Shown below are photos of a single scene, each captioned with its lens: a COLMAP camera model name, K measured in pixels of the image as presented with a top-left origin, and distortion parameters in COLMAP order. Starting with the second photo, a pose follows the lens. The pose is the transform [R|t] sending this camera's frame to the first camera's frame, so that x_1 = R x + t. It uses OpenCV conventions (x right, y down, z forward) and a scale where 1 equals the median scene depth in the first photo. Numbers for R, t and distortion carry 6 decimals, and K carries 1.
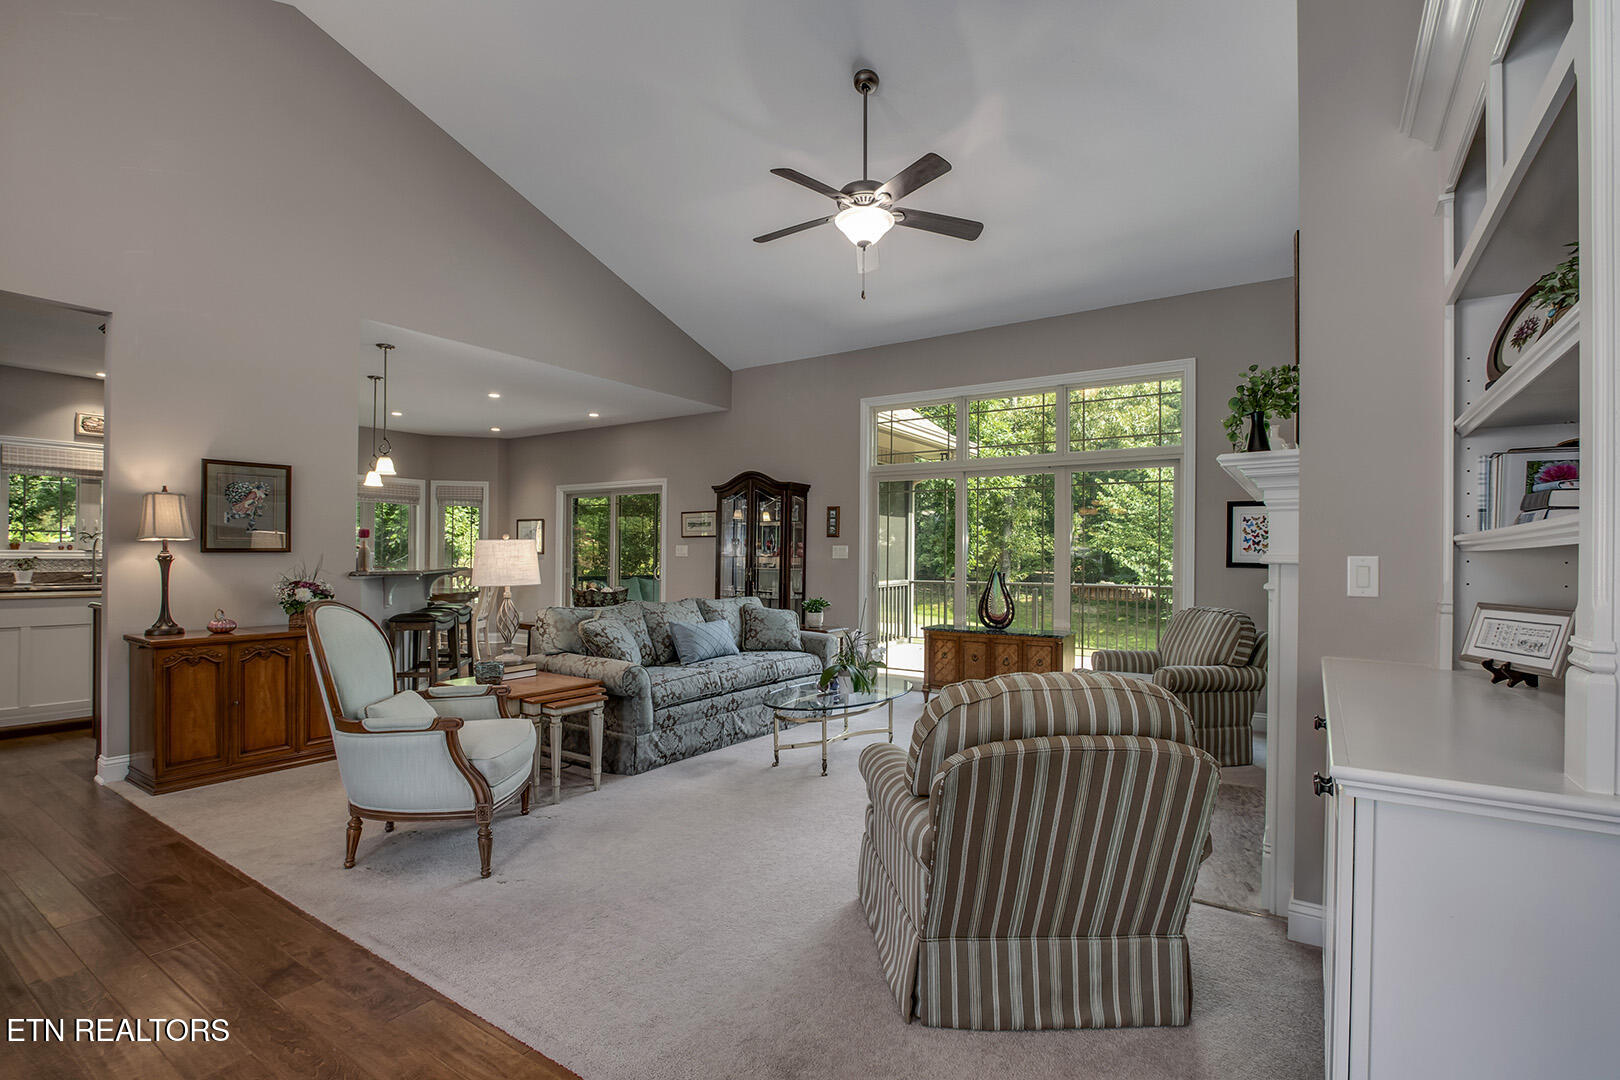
lens RADIAL K [[757.7, 0, 811.2], [0, 757.7, 555.3], [0, 0, 1]] dist [-0.025967, 0.005075]
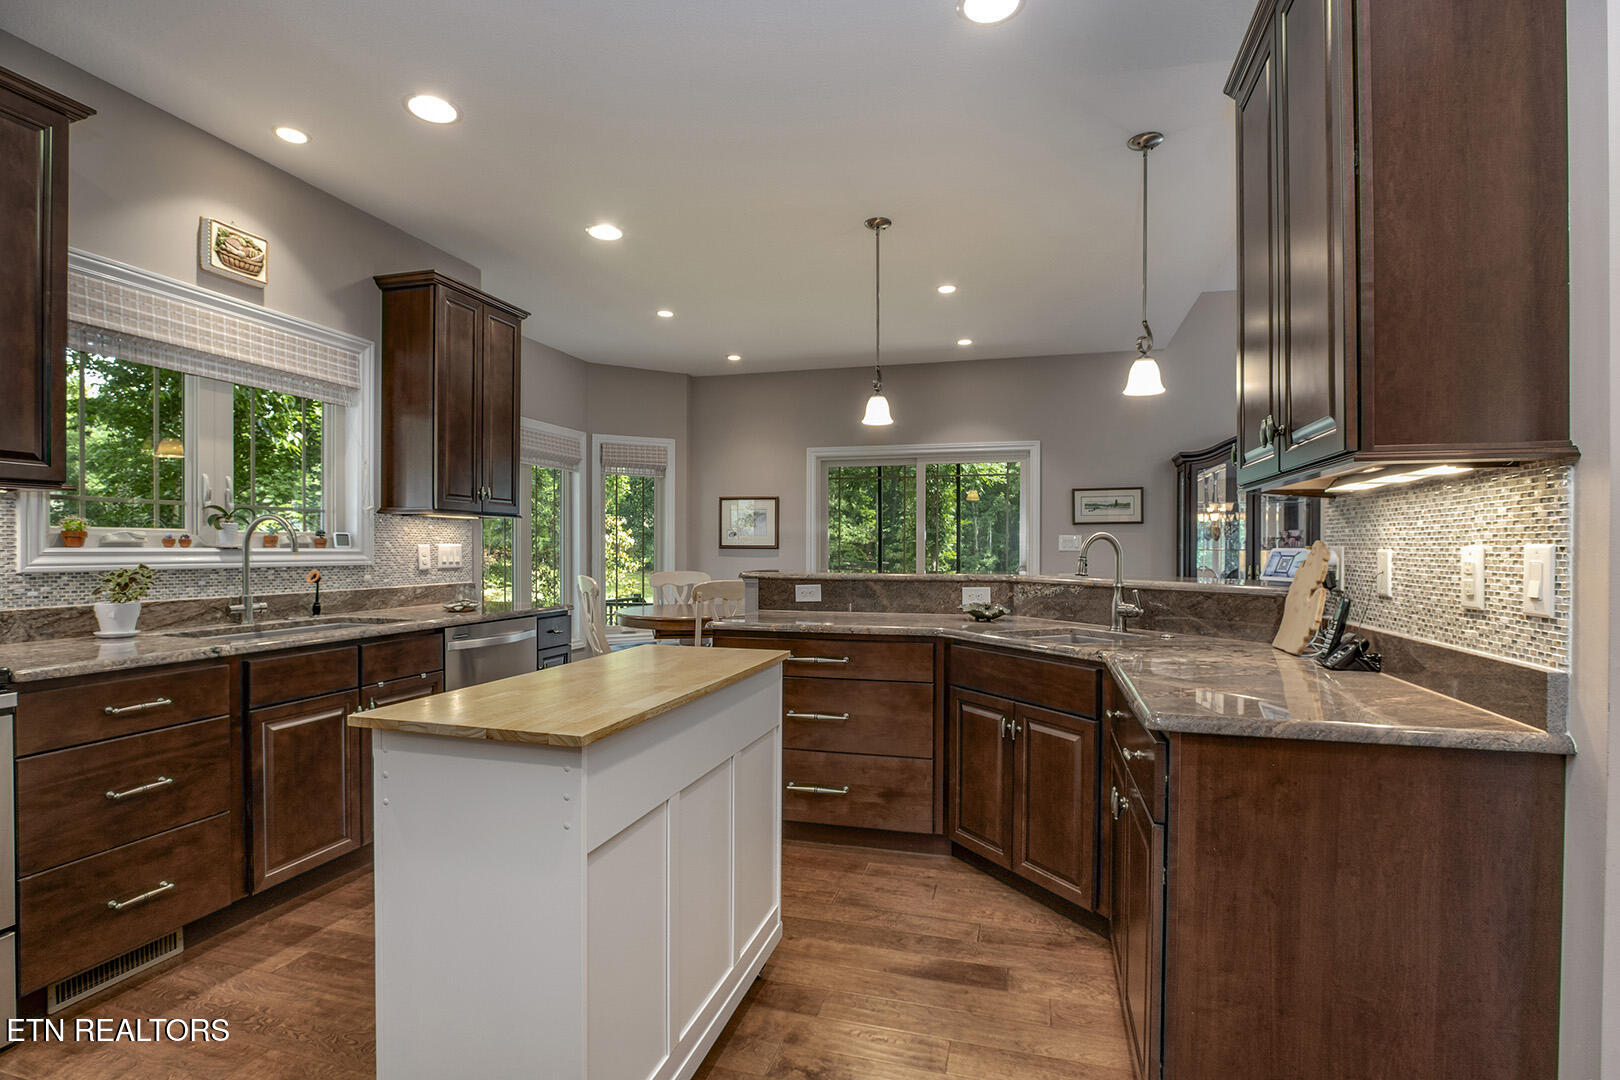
lens RADIAL K [[775.3, 0, 810.6], [0, 775.3, 553.4], [0, 0, 1]] dist [-0.025876, 0.004501]
pose [[0.950367, -0.008810, 0.311006, -1.227274], [0.006484, 0.999943, 0.008513, -0.007661], [-0.311063, -0.006074, 0.950370, 0.745636]]
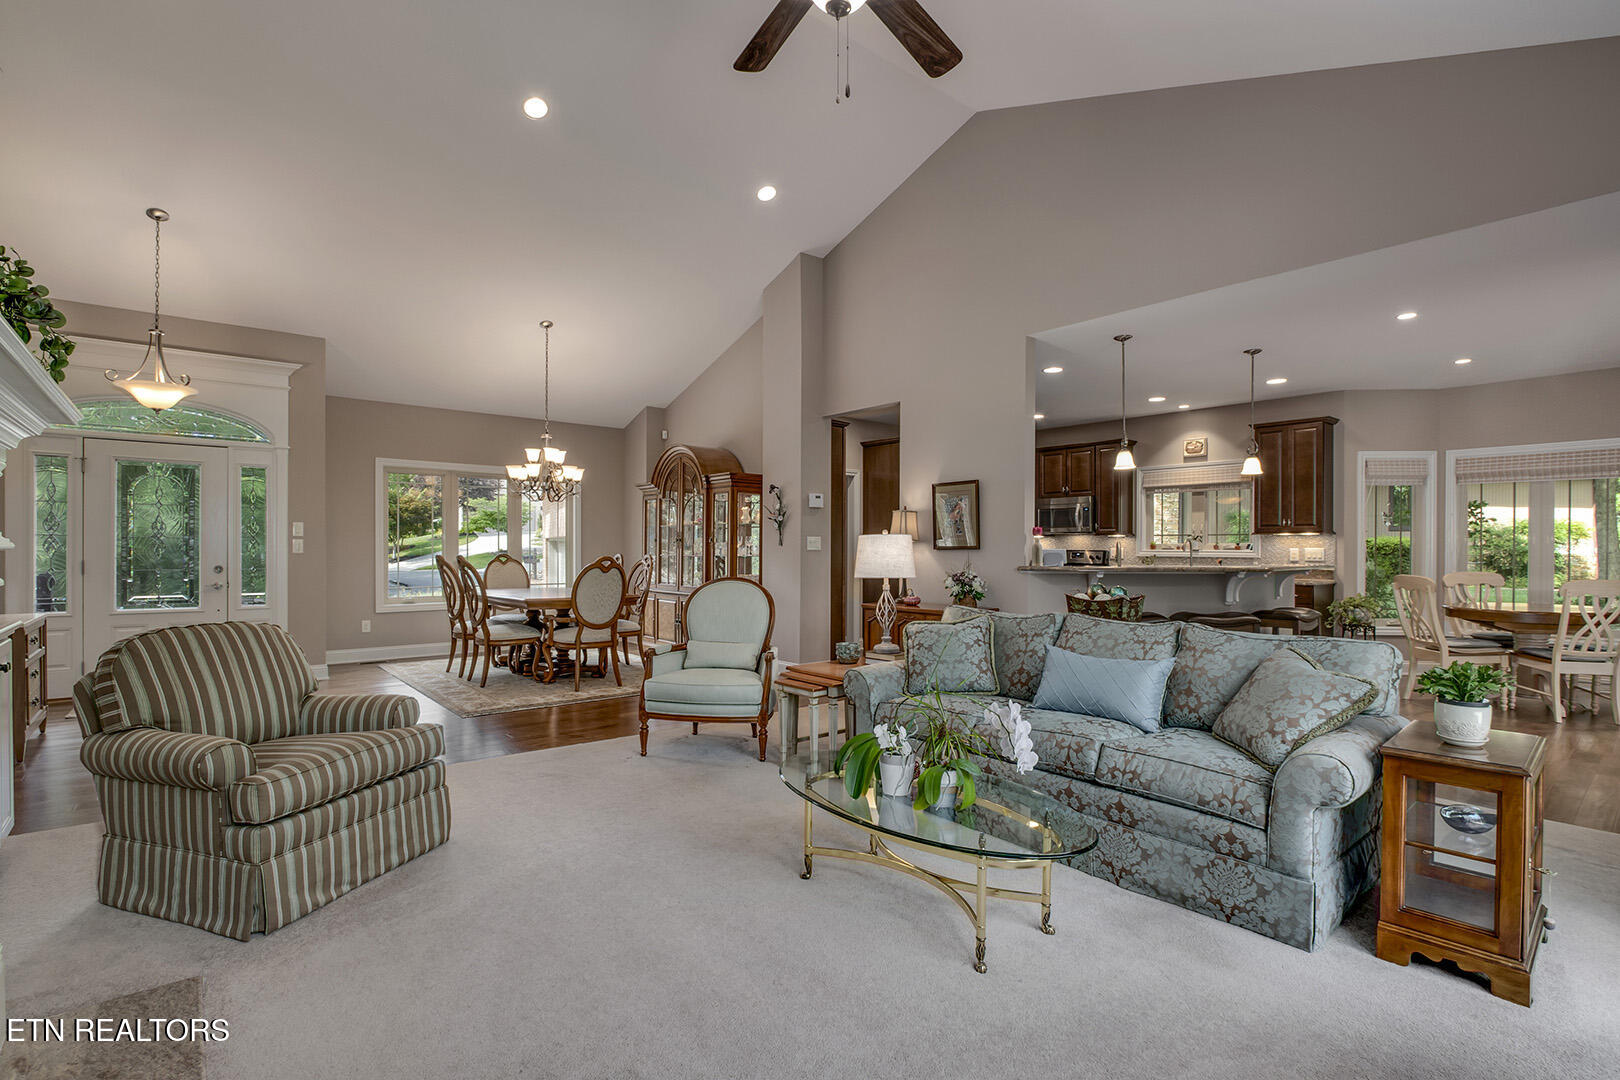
lens RADIAL K [[763.4, 0, 810.7], [0, 763.4, 555.7], [0, 0, 1]] dist [-0.018526, -0.000060]
pose [[-0.278964, -0.000258, -0.960302, 0.639754], [-0.005265, 0.999985, 0.001261, 0.007178], [0.960287, 0.005408, -0.278961, 1.153359]]
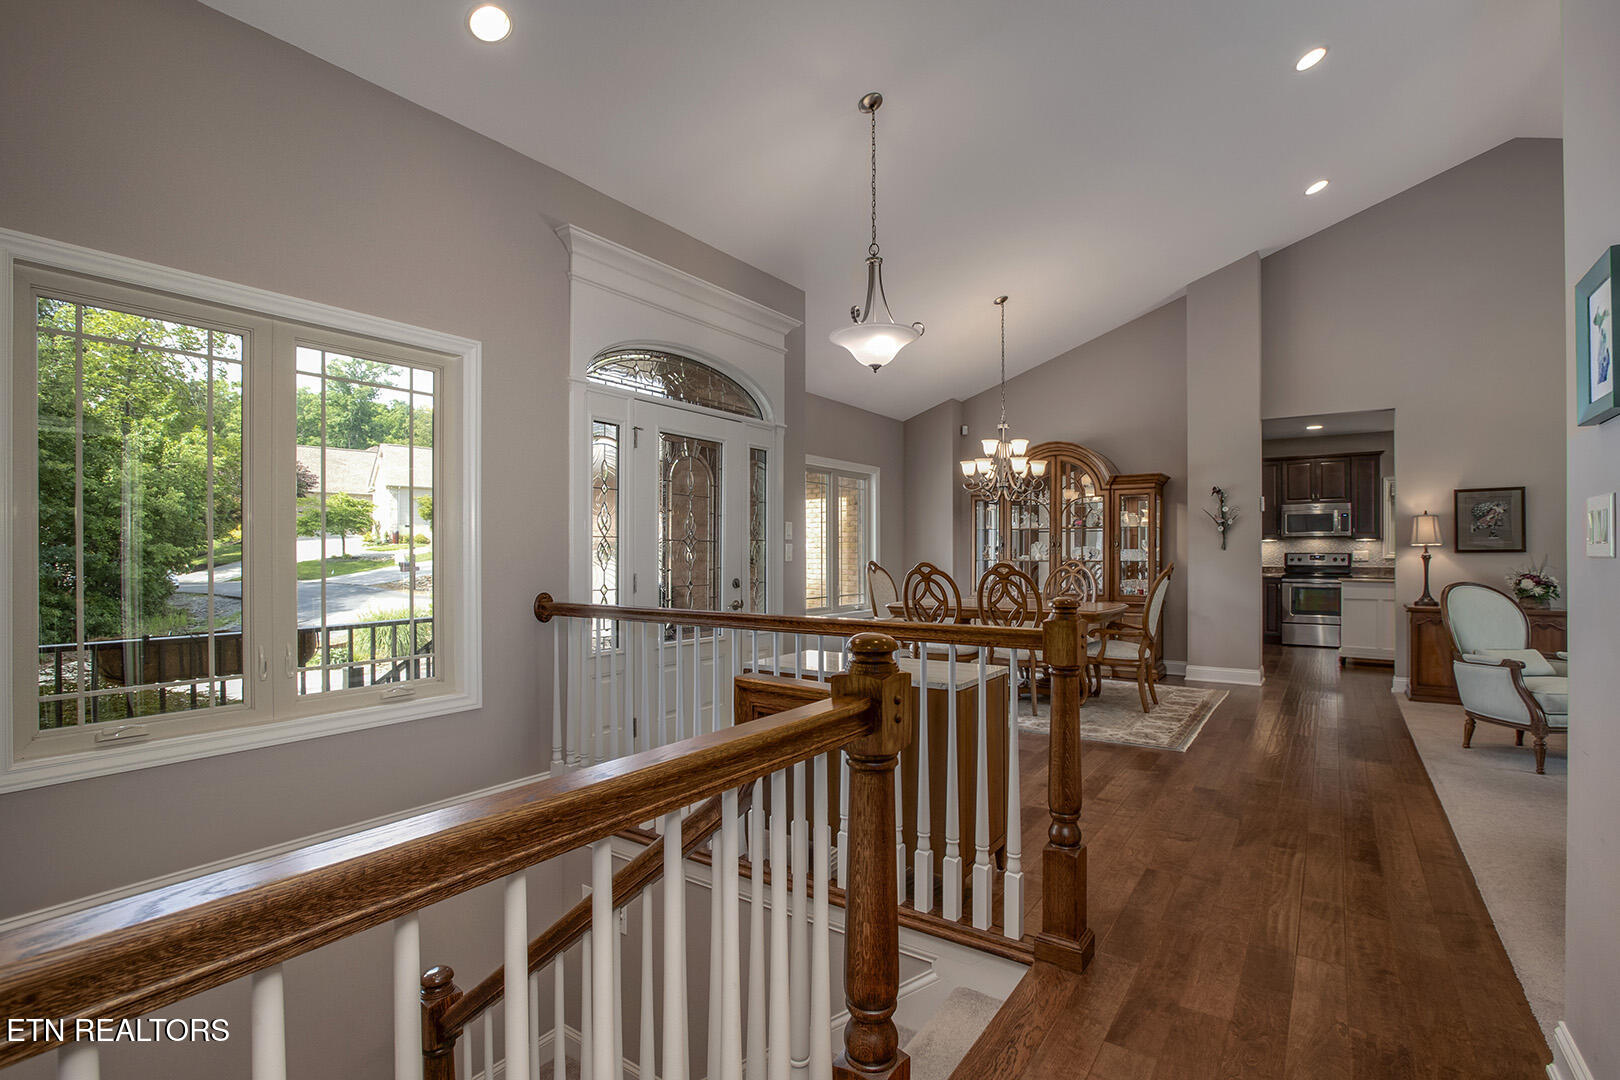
lens RADIAL K [[763.4, 0, 810.7], [0, 763.4, 555.7], [0, 0, 1]] dist [-0.018526, -0.000060]
pose [[-0.009305, -0.005090, -0.999944, 0.674527], [0.002765, 0.999983, -0.005116, 0.005839], [0.999953, -0.002813, -0.009290, -0.259461]]
